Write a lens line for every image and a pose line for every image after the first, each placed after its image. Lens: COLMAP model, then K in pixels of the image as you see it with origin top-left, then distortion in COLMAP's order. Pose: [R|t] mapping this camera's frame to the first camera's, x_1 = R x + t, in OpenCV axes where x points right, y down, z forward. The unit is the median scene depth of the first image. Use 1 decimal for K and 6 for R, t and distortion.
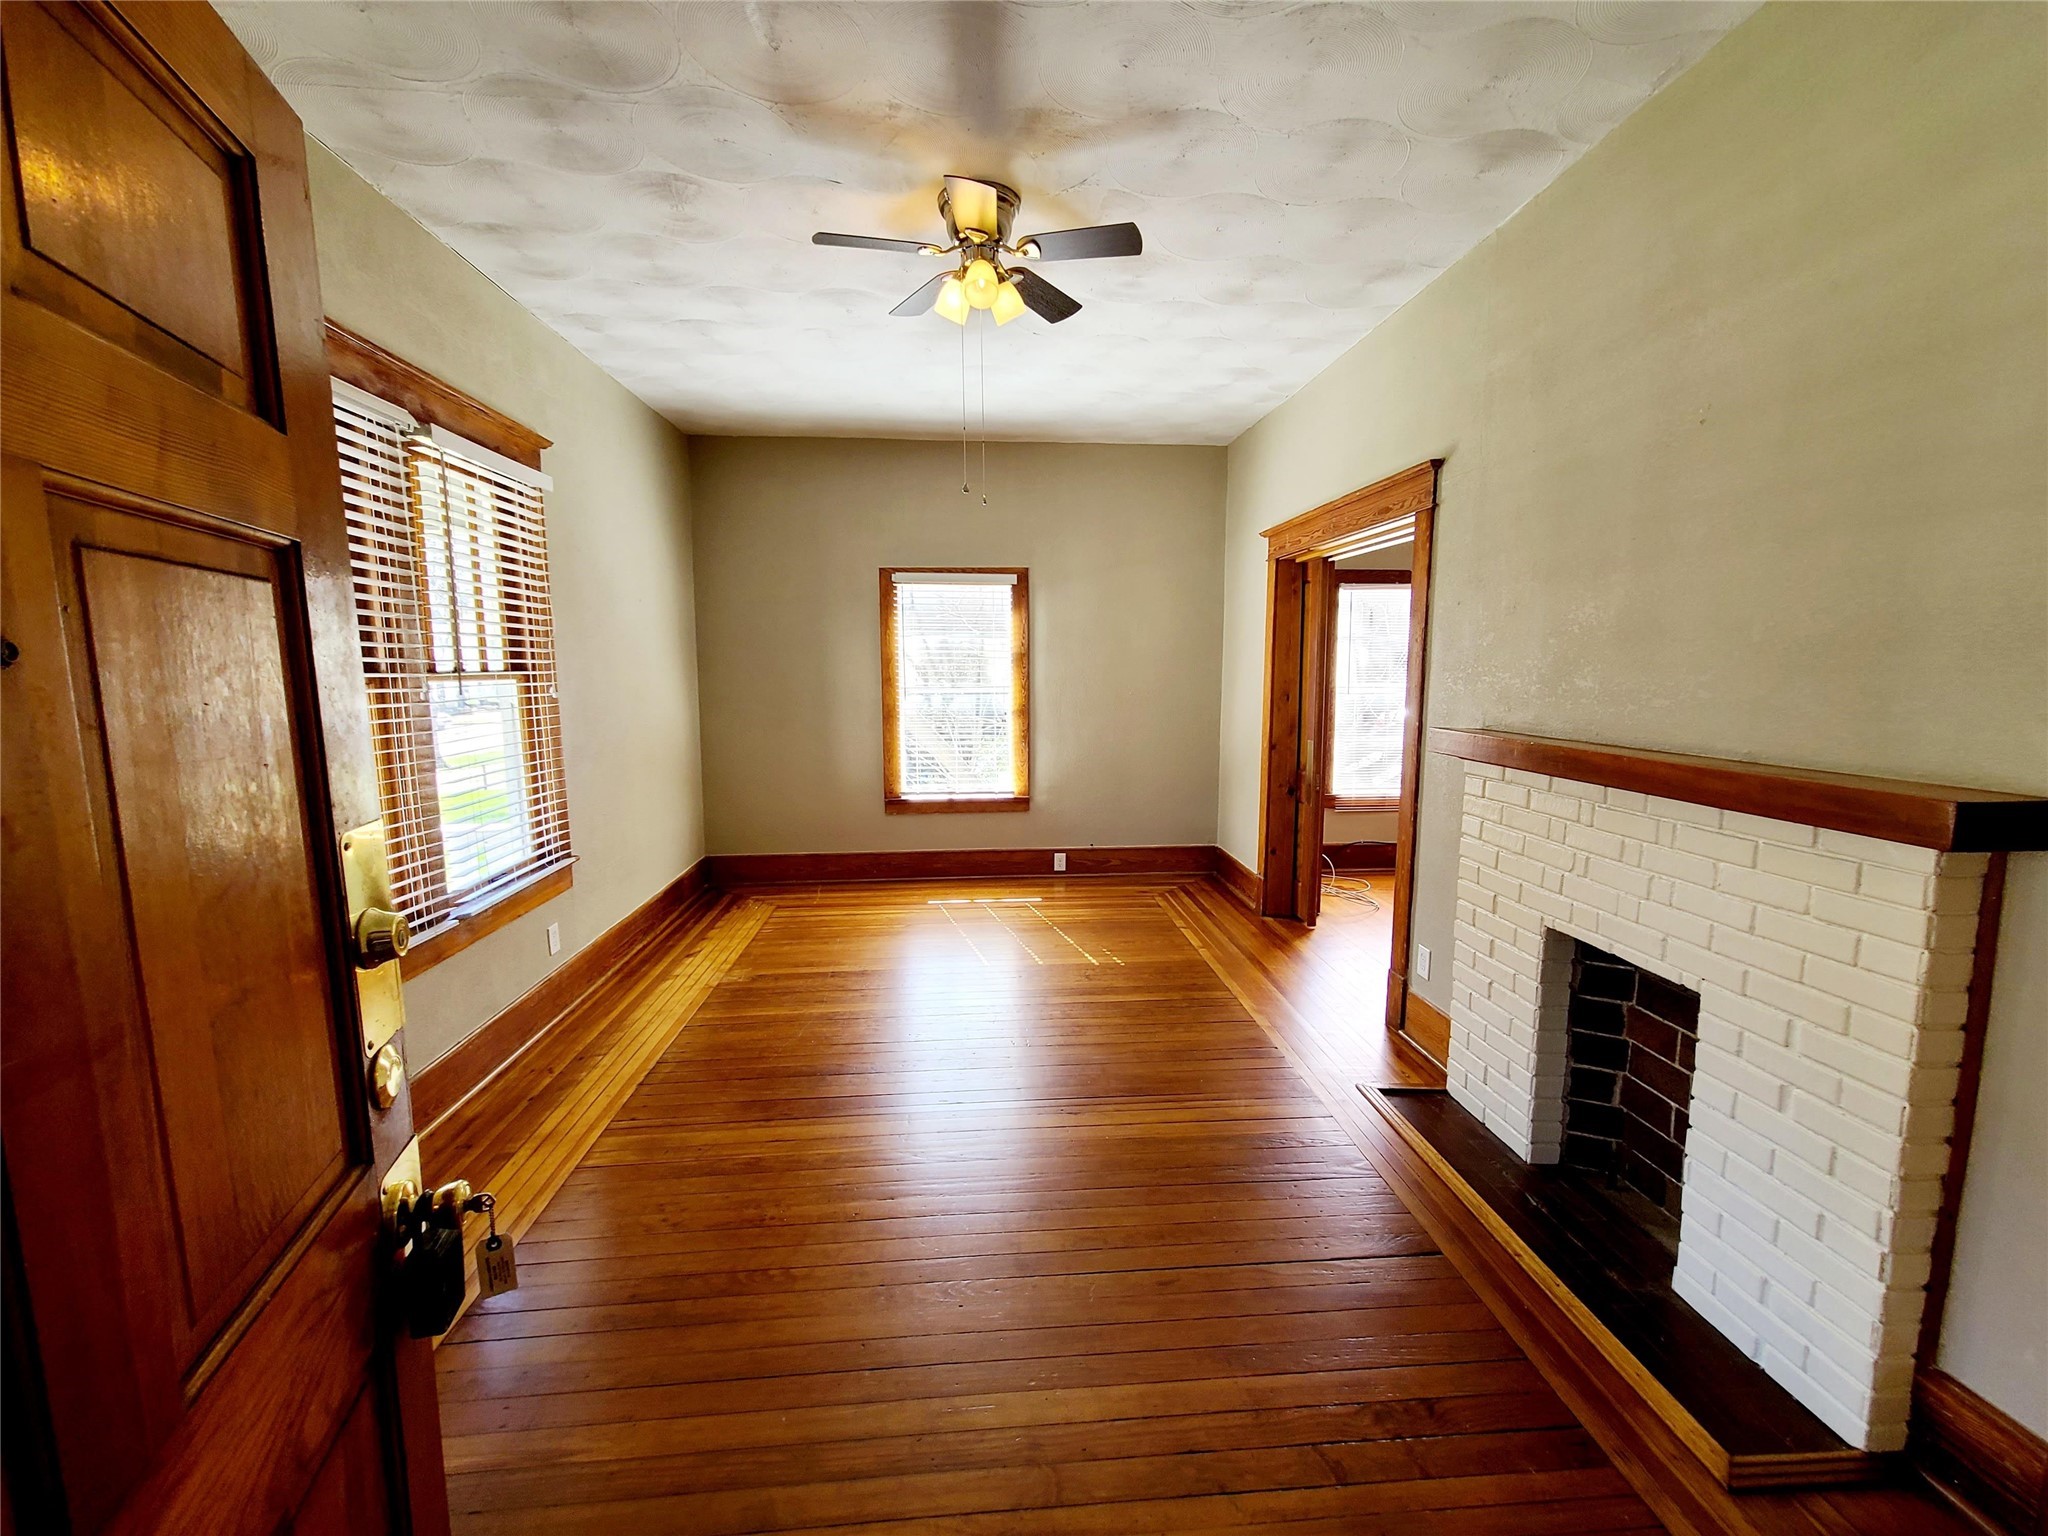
lens RADIAL K [[836.7, 0, 1035.5], [0, 836.7, 766.9], [0, 0, 1]] dist [-0.001832, -0.000380]
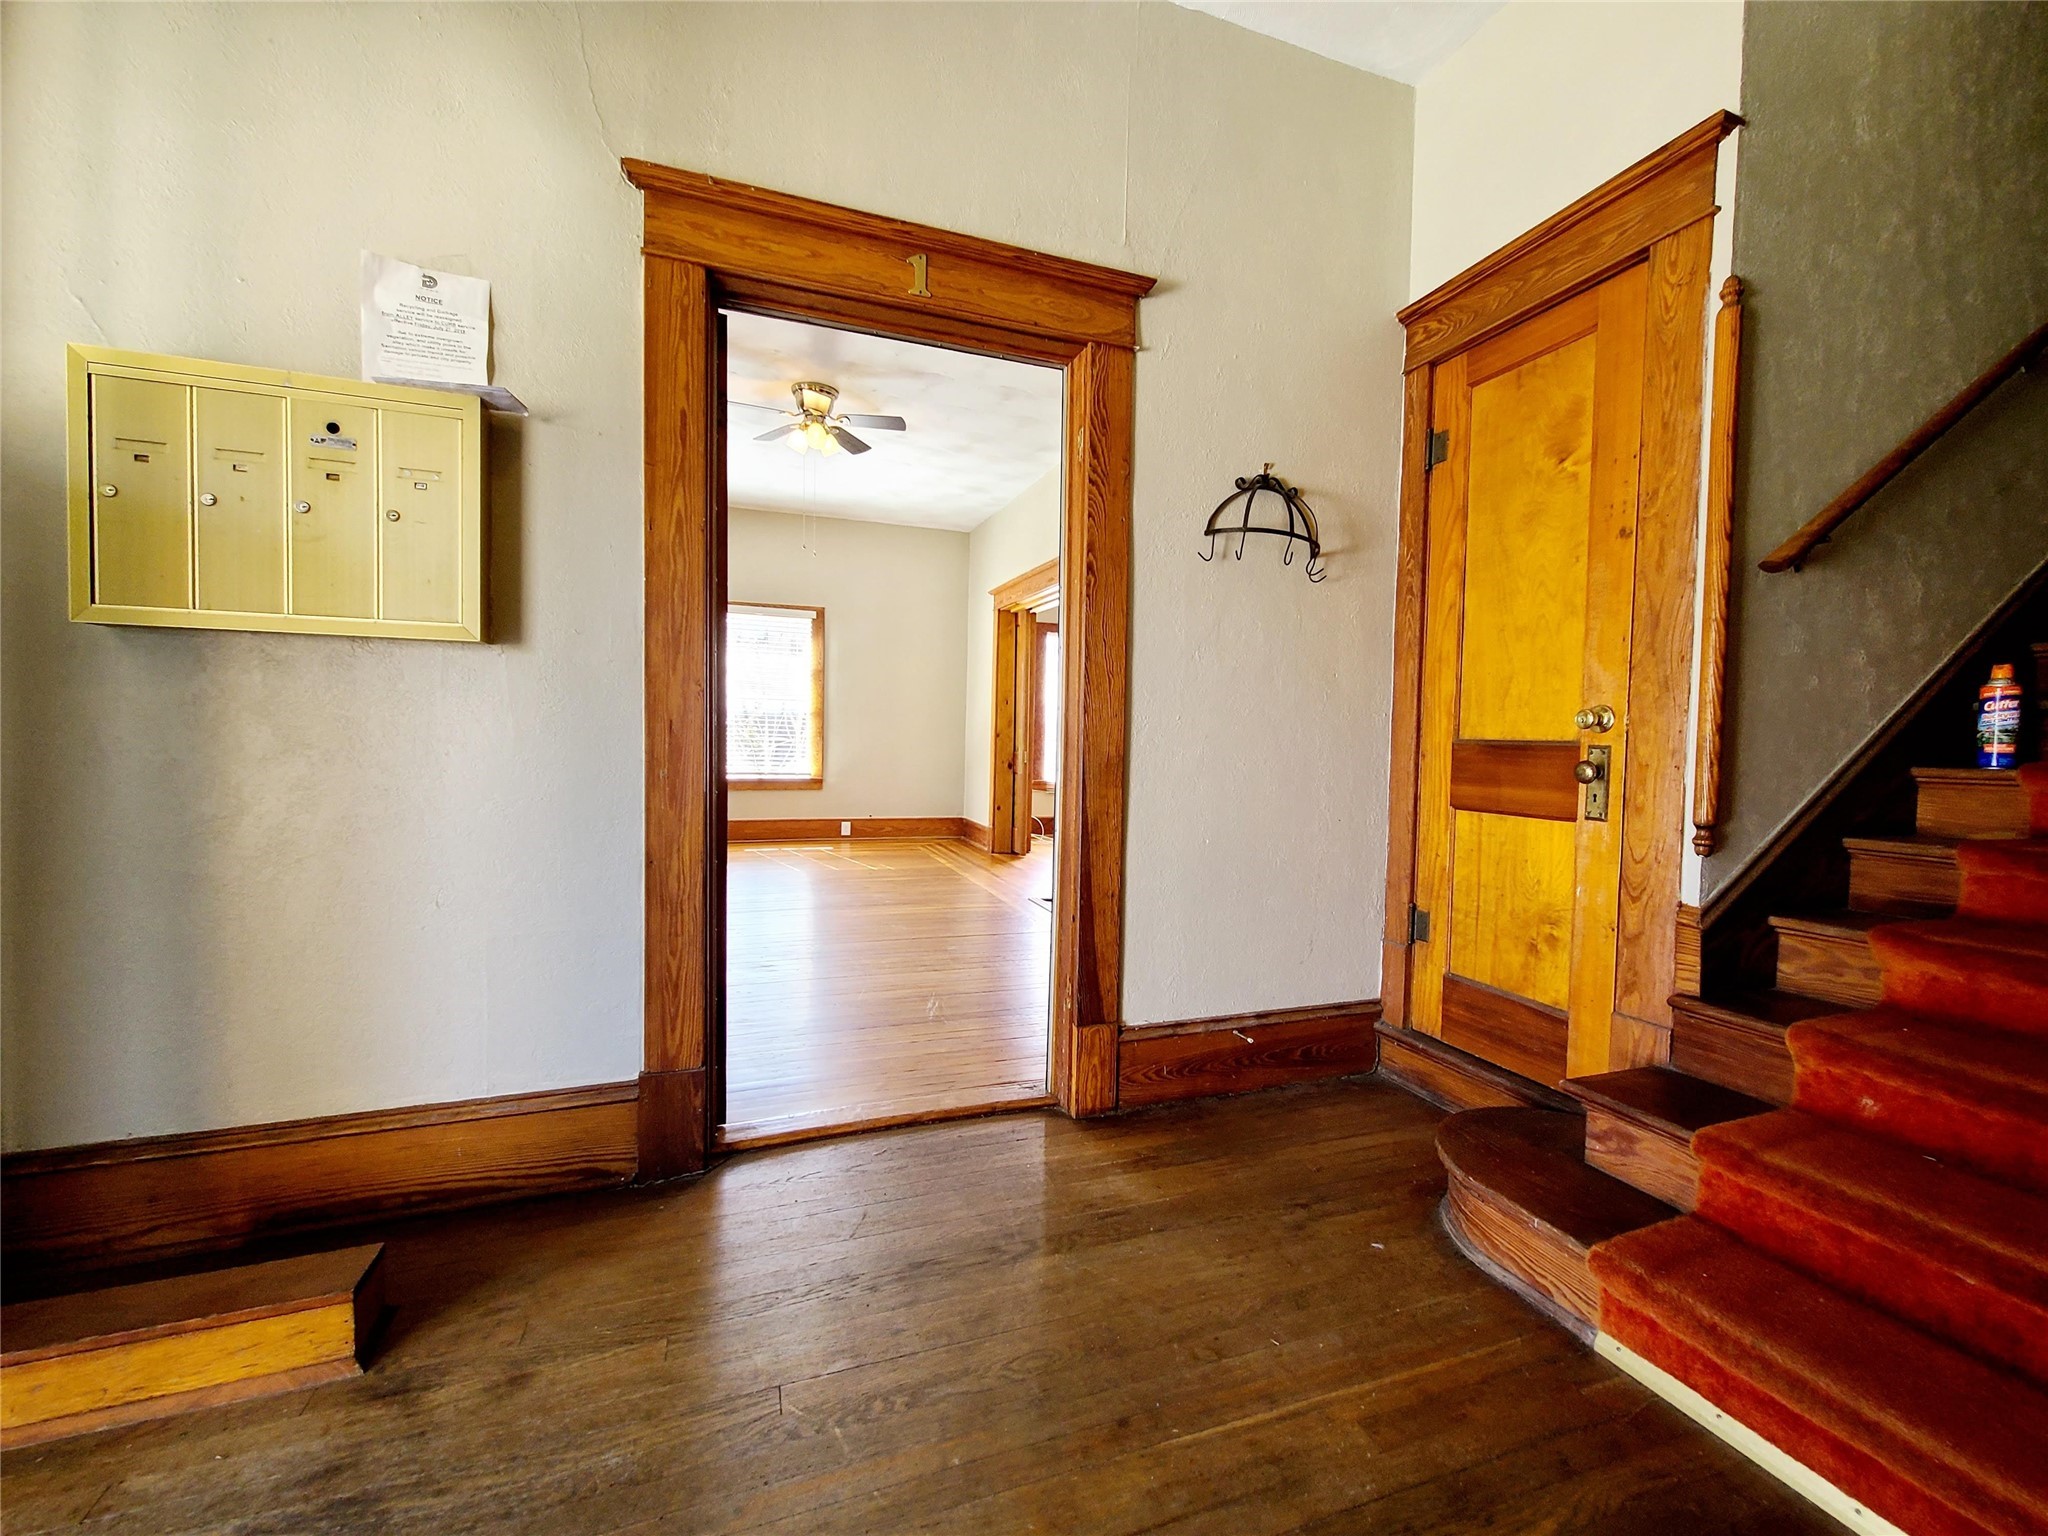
lens RADIAL K [[836.7, 0, 1035.5], [0, 836.7, 766.9], [0, 0, 1]] dist [-0.001832, -0.000380]
pose [[0.963804, 0.013906, 0.266250, -0.043552], [0.007564, 0.996810, -0.079446, 0.152127], [-0.266506, 0.078584, 0.960624, -0.435082]]
